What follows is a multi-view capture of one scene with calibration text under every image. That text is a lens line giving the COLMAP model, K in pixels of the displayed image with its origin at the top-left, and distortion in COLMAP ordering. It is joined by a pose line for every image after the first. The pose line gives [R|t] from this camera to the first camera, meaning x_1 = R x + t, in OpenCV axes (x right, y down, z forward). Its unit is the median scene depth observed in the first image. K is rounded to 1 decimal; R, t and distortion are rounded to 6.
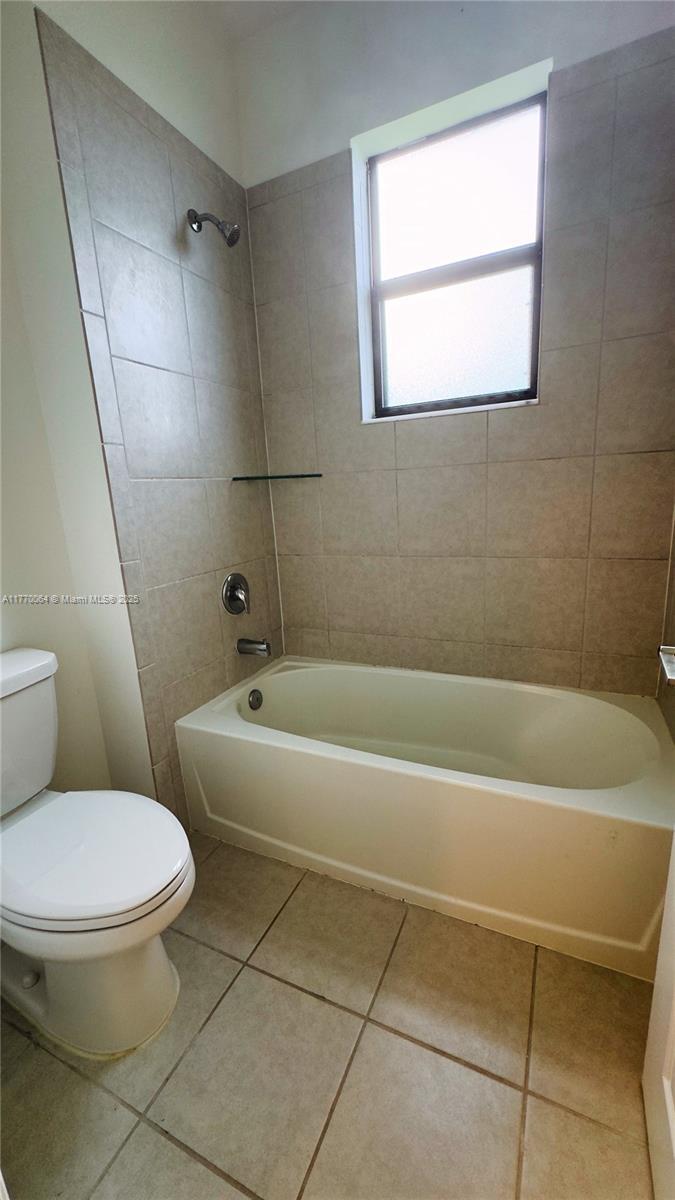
lens RADIAL K [[473.2, 0, 339.1], [0, 473.2, 596.5], [0, 0, 1]] dist [0.002729, 0.000113]
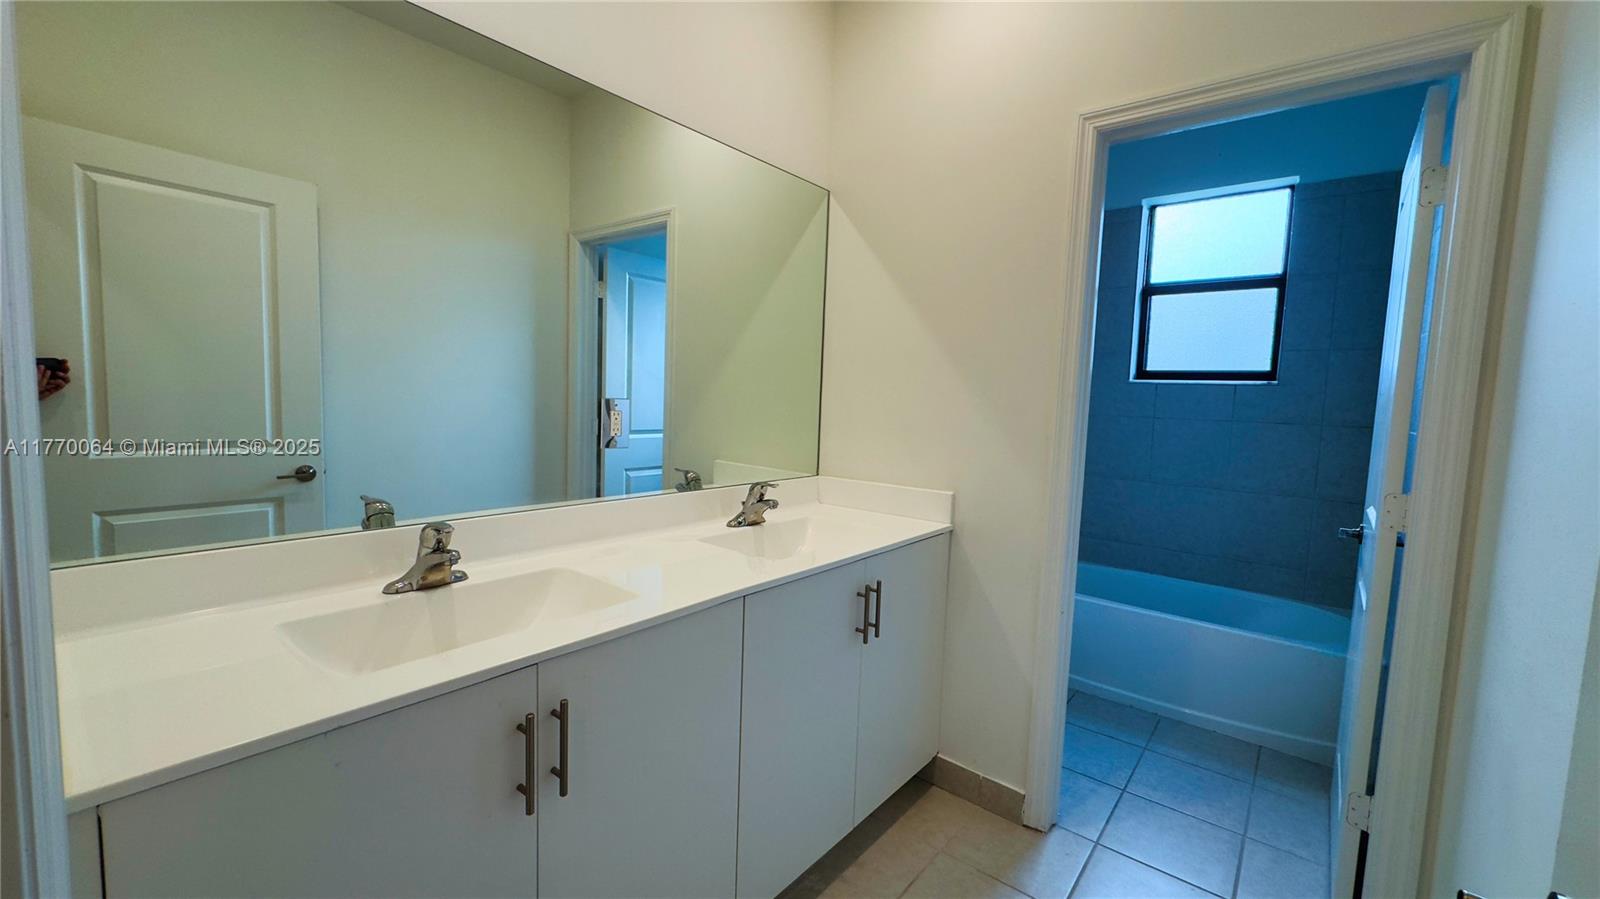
lens RADIAL K [[630.9, 0, 801.7], [0, 630.9, 451.4], [0, 0, 1]] dist [0.002729, 0.000113]
pose [[0.969417, 0.108675, -0.220045, -0.482626], [-0.136825, 0.983664, -0.116978, 0.187266], [0.203737, 0.143508, 0.968451, -1.008075]]
